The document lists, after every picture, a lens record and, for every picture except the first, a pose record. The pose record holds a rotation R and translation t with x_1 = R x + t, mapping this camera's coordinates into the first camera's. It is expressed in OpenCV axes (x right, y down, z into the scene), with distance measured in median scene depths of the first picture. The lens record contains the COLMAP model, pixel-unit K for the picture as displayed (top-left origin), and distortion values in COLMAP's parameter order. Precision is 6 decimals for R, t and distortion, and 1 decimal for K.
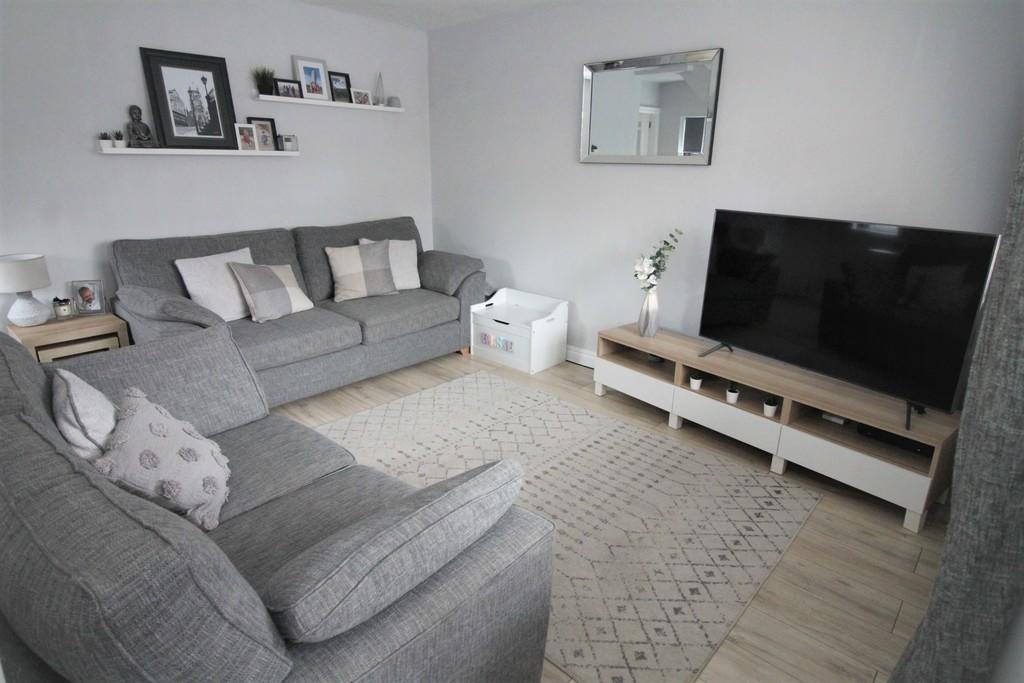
lens RADIAL K [[551.4, 0, 508.6], [0, 551.4, 346.0], [0, 0, 1]] dist [-0.001090, -0.000093]
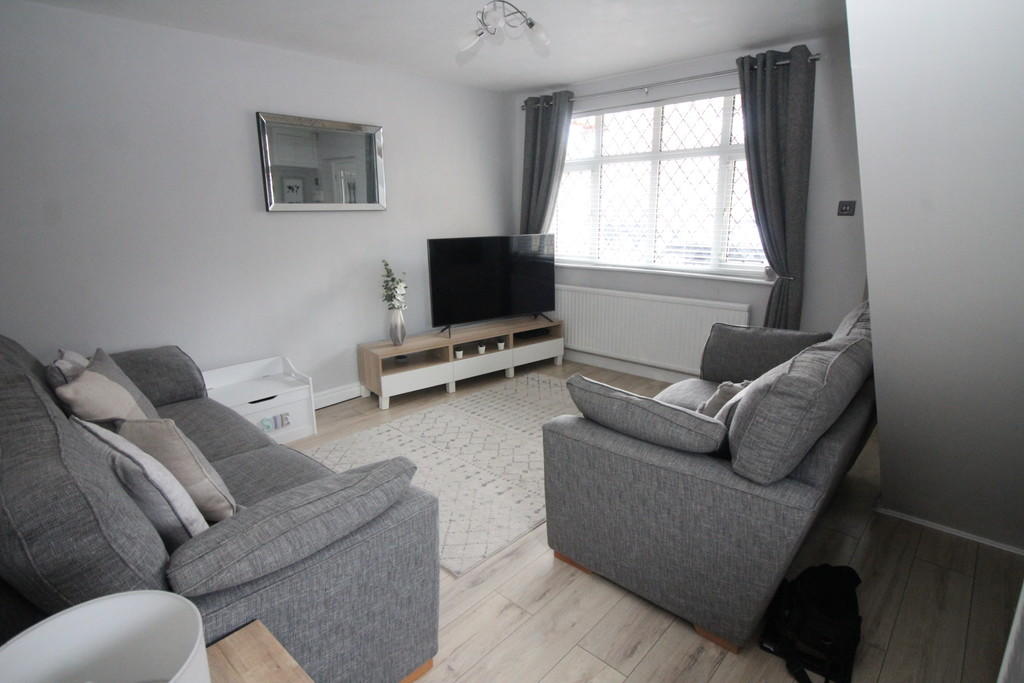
lens RADIAL K [[528.8, 0, 507.4], [0, 528.8, 337.0], [0, 0, 1]] dist [-0.000042, -0.000320]
pose [[0.015837, -0.253689, 0.967156, -1.061510], [0.328238, 0.914991, 0.234631, -0.275162], [-0.944462, 0.313741, 0.097761, 0.754827]]
